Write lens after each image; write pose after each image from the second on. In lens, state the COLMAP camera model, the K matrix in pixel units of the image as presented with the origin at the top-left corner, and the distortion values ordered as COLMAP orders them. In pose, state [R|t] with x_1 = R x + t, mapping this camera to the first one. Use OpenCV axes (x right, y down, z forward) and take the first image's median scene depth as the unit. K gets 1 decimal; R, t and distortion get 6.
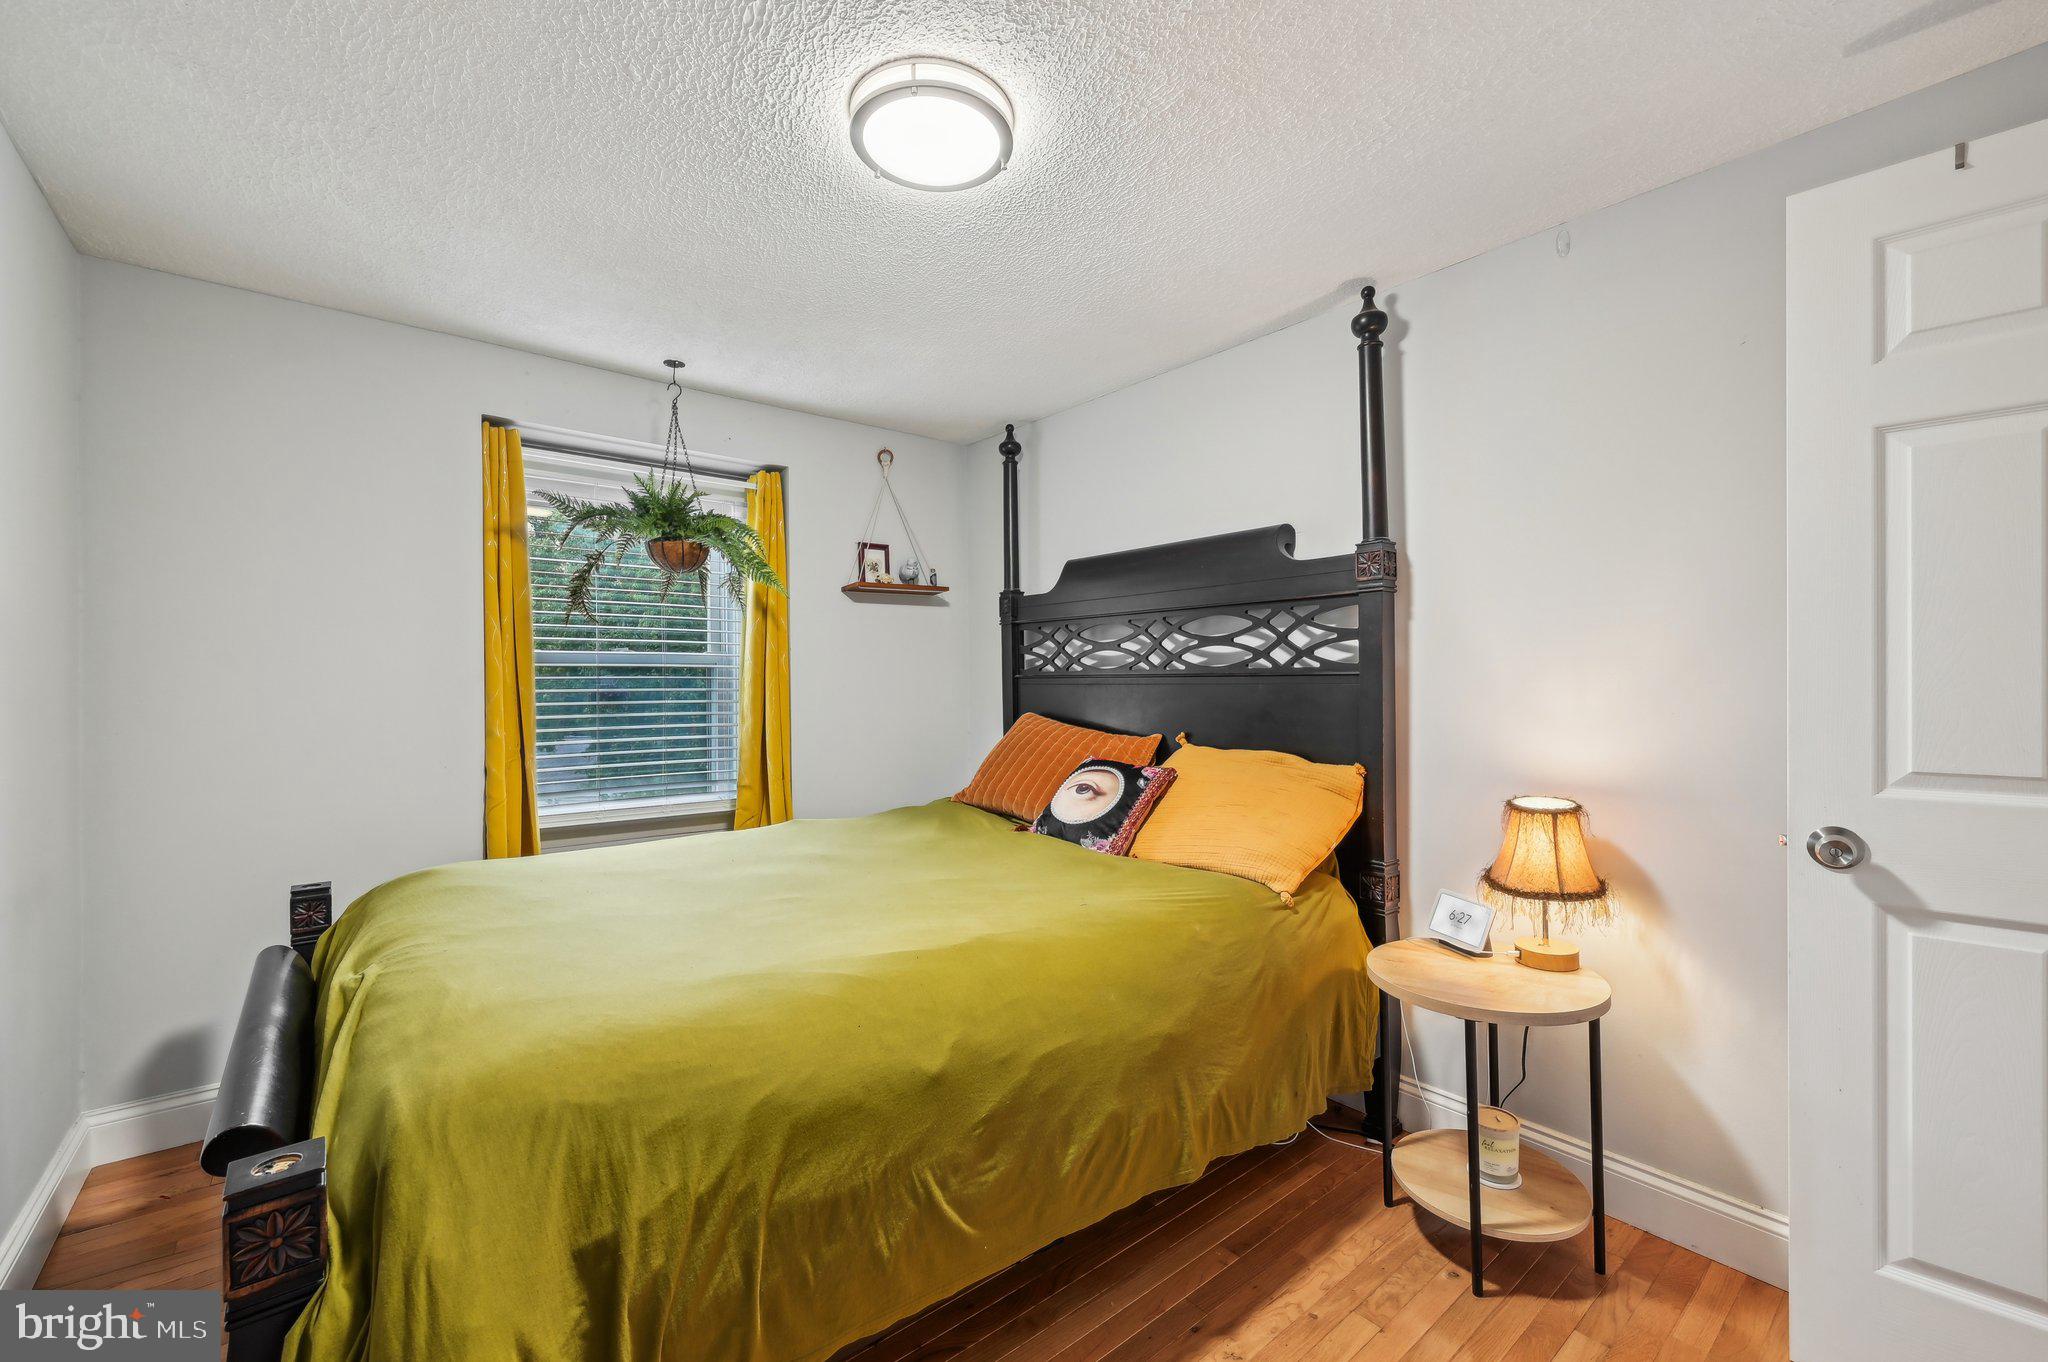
lens RADIAL K [[832.5, 0, 1034.6], [0, 832.5, 678.2], [0, 0, 1]] dist [0.000710, -0.000410]
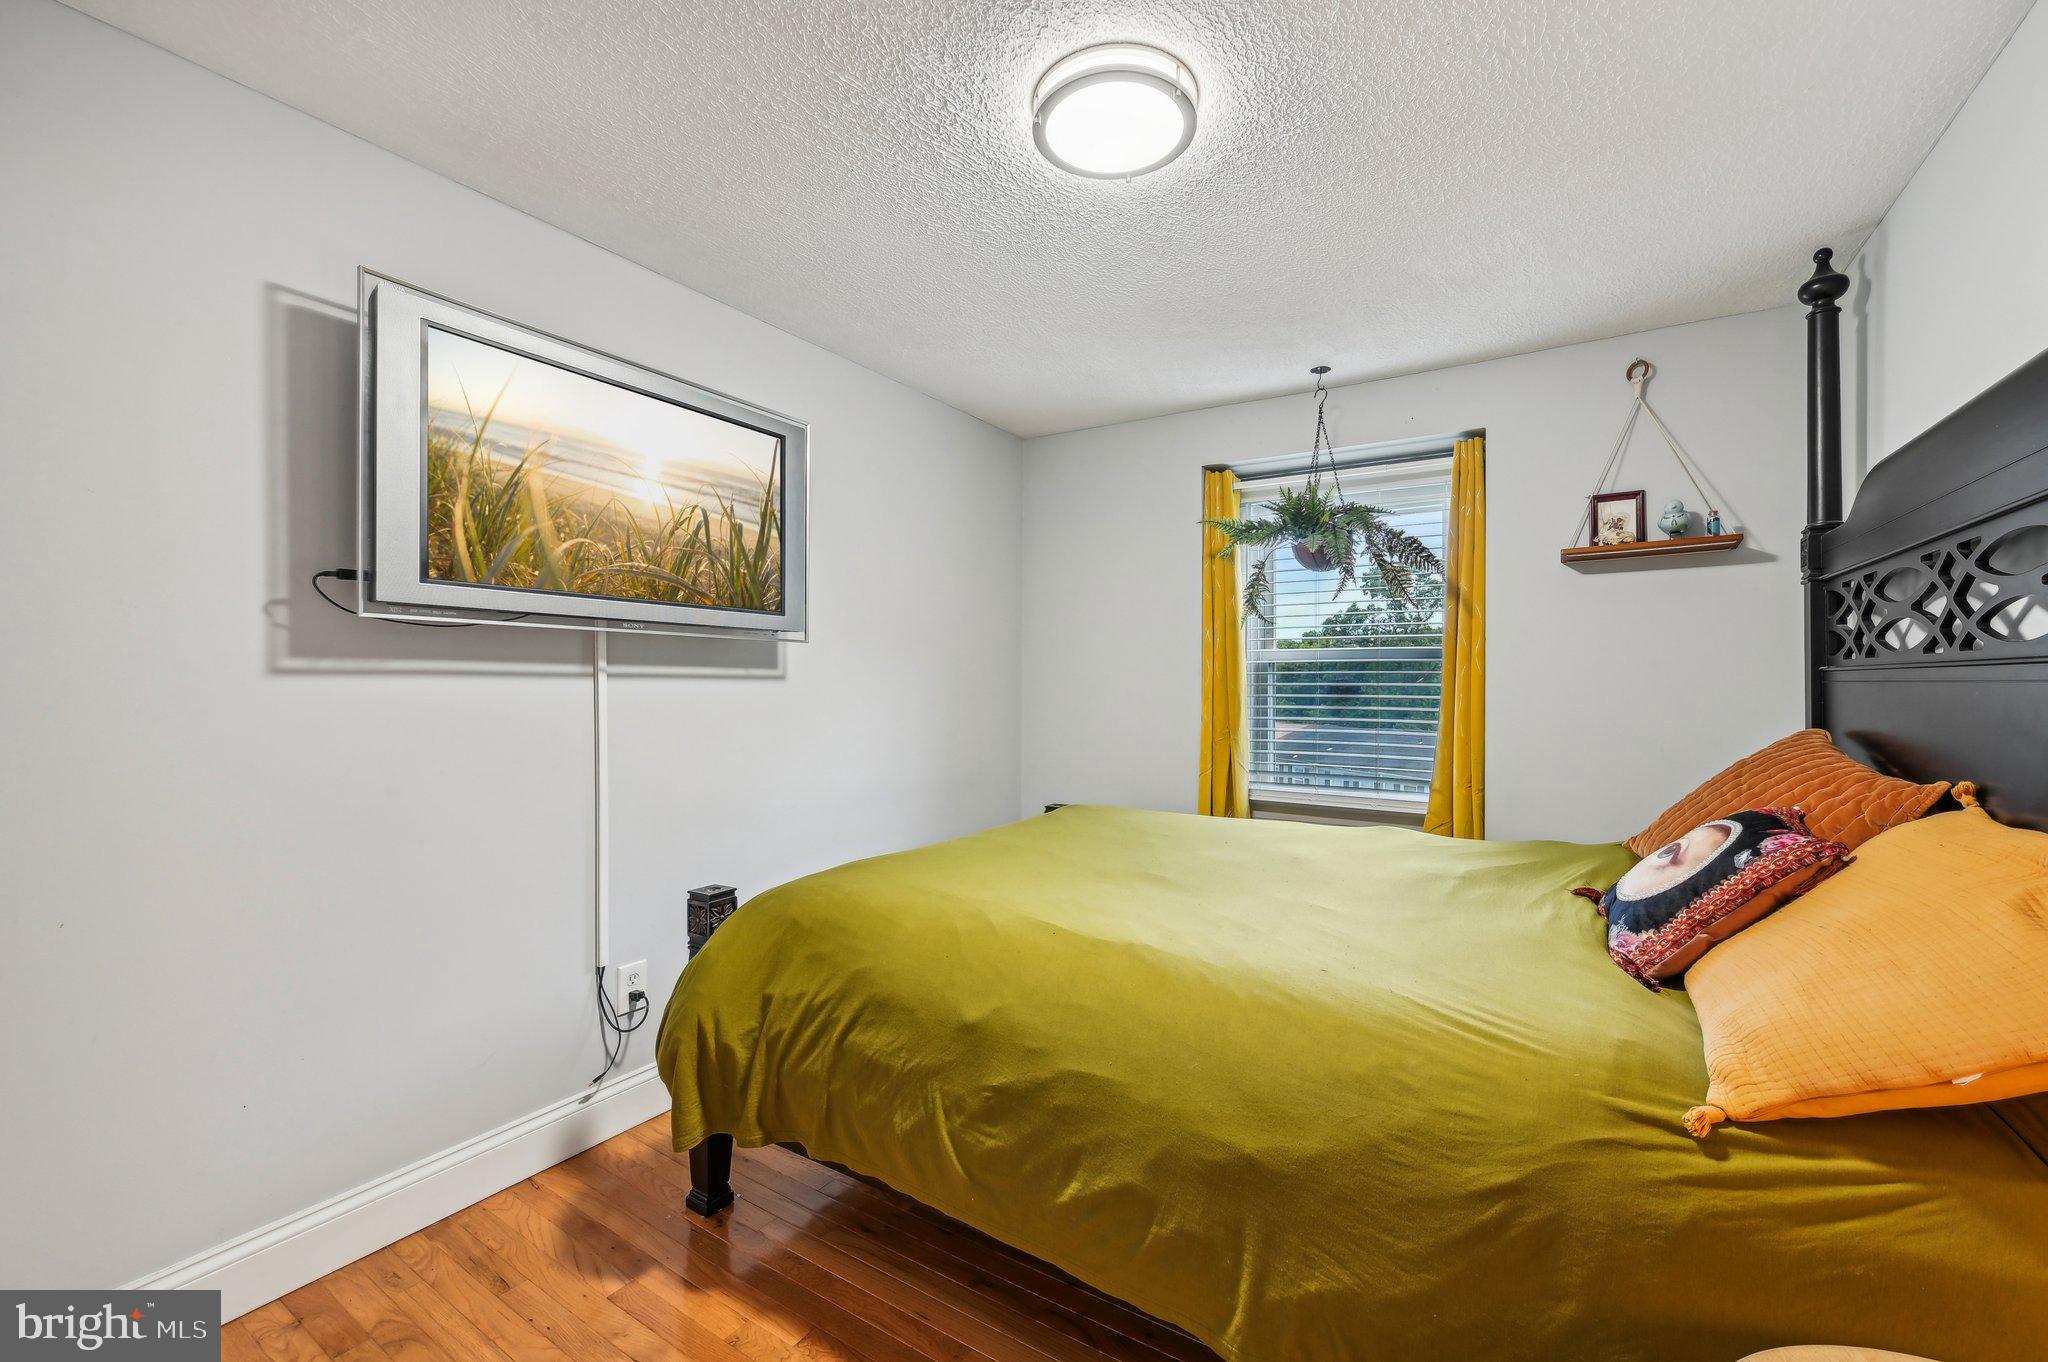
lens RADIAL K [[832.5, 0, 1036.6], [0, 832.5, 680.1], [0, 0, 1]] dist [0.000710, -0.000410]
pose [[0.325201, 0.005348, -0.945630, 0.485335], [0.000922, 0.999982, 0.005972, 0.003736], [0.945644, -0.002814, 0.325190, 0.361690]]
